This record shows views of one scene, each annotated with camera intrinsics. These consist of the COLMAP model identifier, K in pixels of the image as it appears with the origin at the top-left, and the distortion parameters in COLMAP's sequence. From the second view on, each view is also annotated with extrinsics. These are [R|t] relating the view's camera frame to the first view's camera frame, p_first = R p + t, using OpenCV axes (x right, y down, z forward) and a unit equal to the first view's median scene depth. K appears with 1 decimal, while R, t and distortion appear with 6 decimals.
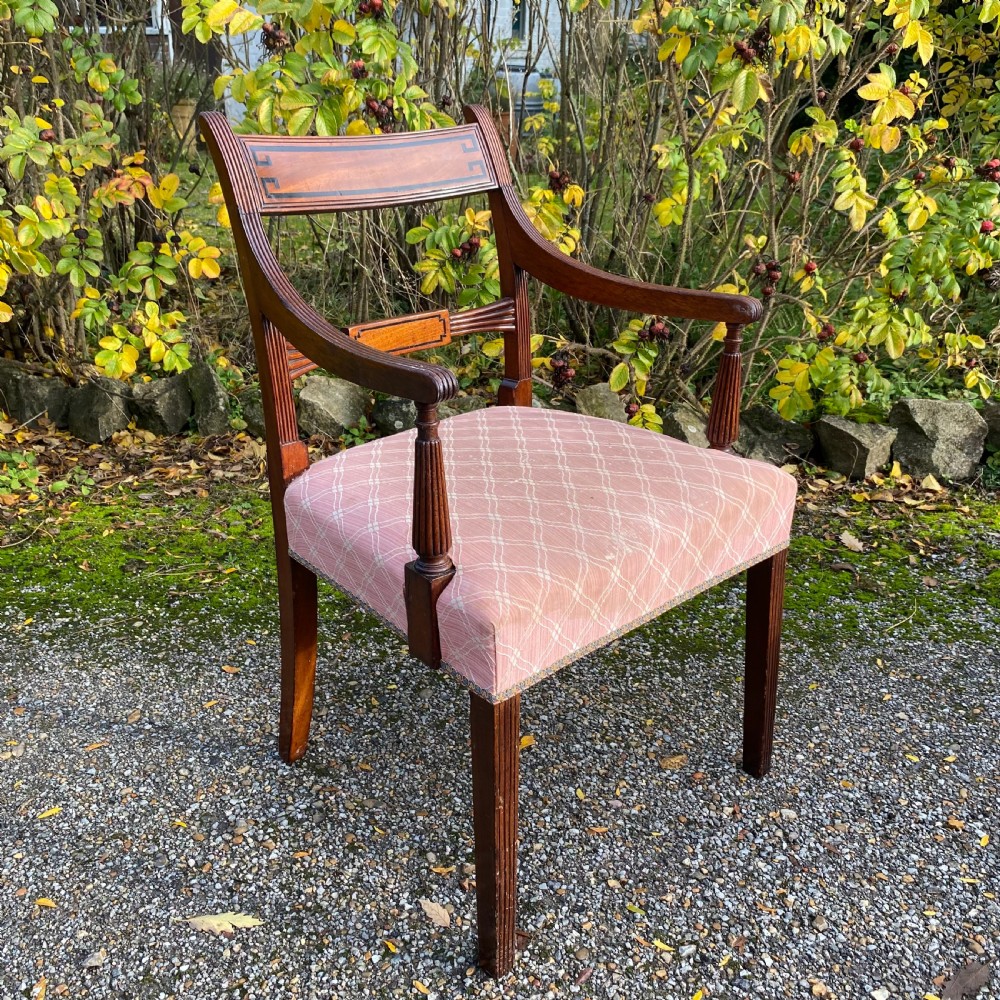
lens RADIAL K [[996.2, 0, 485.5], [0, 996.2, 517.3], [0, 0, 1]] dist [-0.012643, 0.000000]
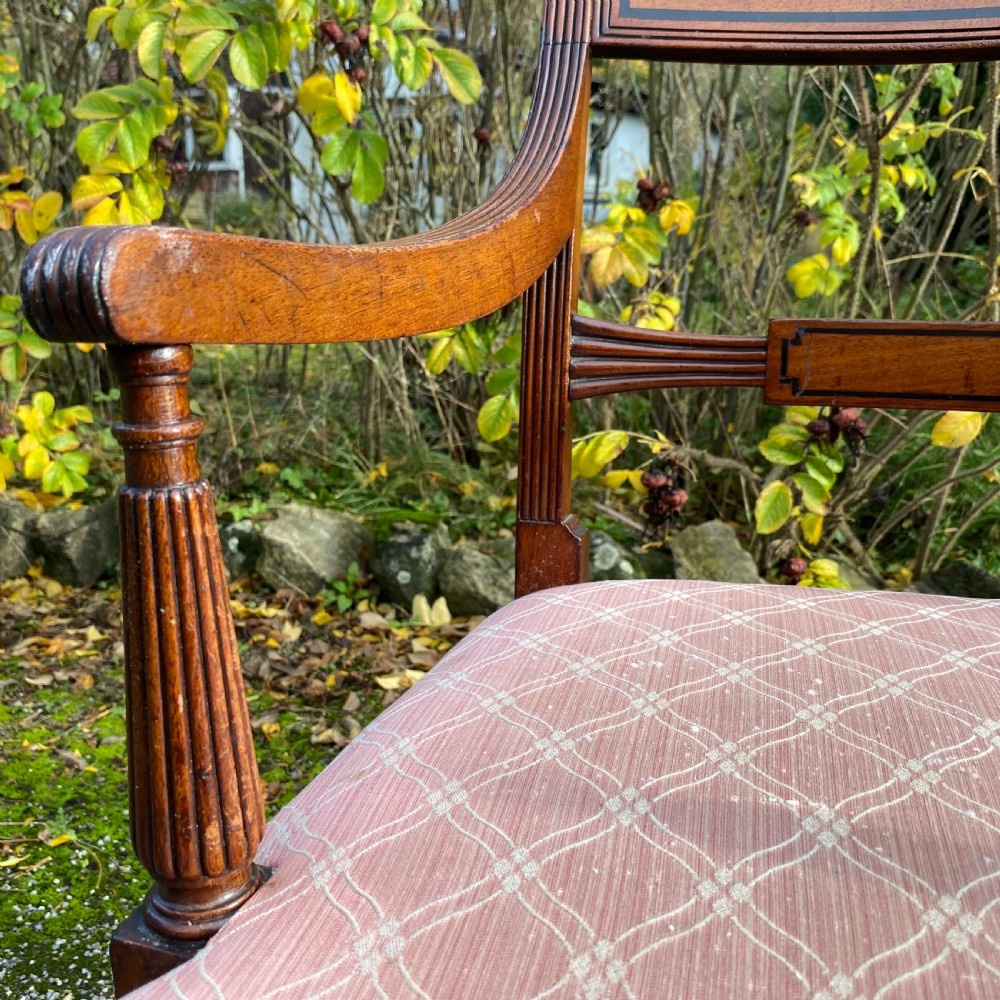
lens RADIAL K [[996.2, 0, 489.2], [0, 996.2, 521.9], [0, 0, 1]] dist [-0.012643, 0.000000]
pose [[0.997471, 0.016579, -0.069108, 0.021957], [-0.025911, 0.990313, -0.136411, -0.060053], [0.066177, 0.137857, 0.988239, 0.488983]]
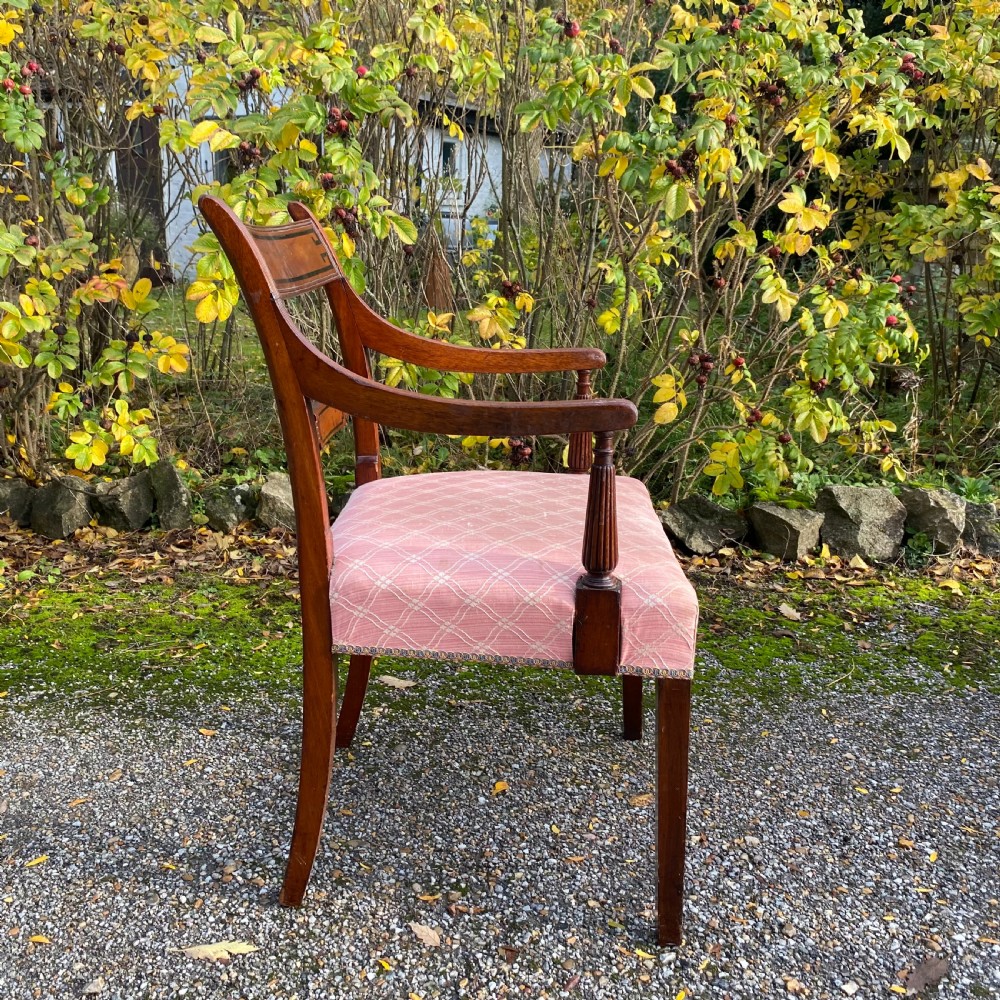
lens RADIAL K [[996.2, 0, 475.2], [0, 996.2, 521.0], [0, 0, 1]] dist [-0.012643, 0.000000]
pose [[0.998125, -0.010411, 0.060317, -0.037930], [0.018181, 0.991381, -0.129744, 0.070680], [-0.058446, 0.130598, 0.989711, -0.057898]]
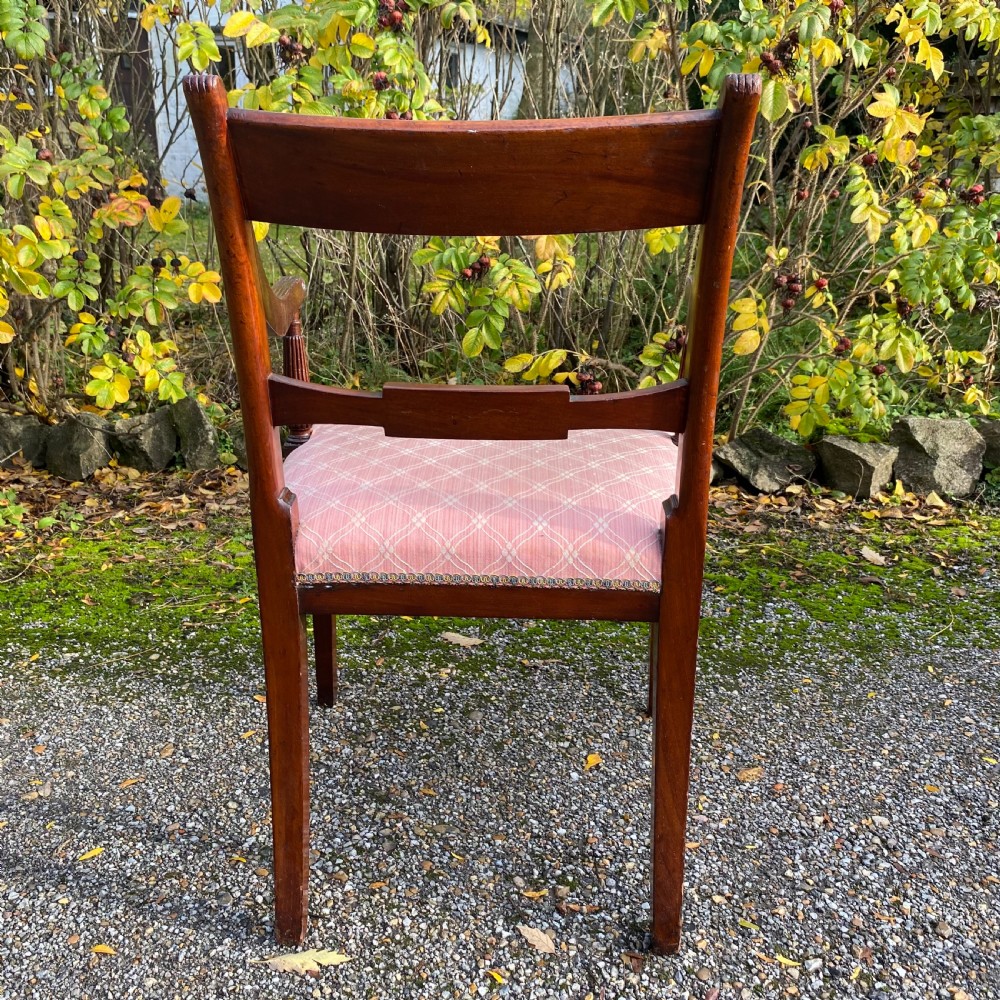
lens RADIAL K [[996.2, 0, 472.9], [0, 996.2, 514.5], [0, 0, 1]] dist [-0.012643, 0.000000]
pose [[0.997908, -0.022621, 0.060562, -0.105026], [0.026391, 0.997716, -0.062181, 0.040370], [-0.059018, 0.063649, 0.996226, 0.039530]]
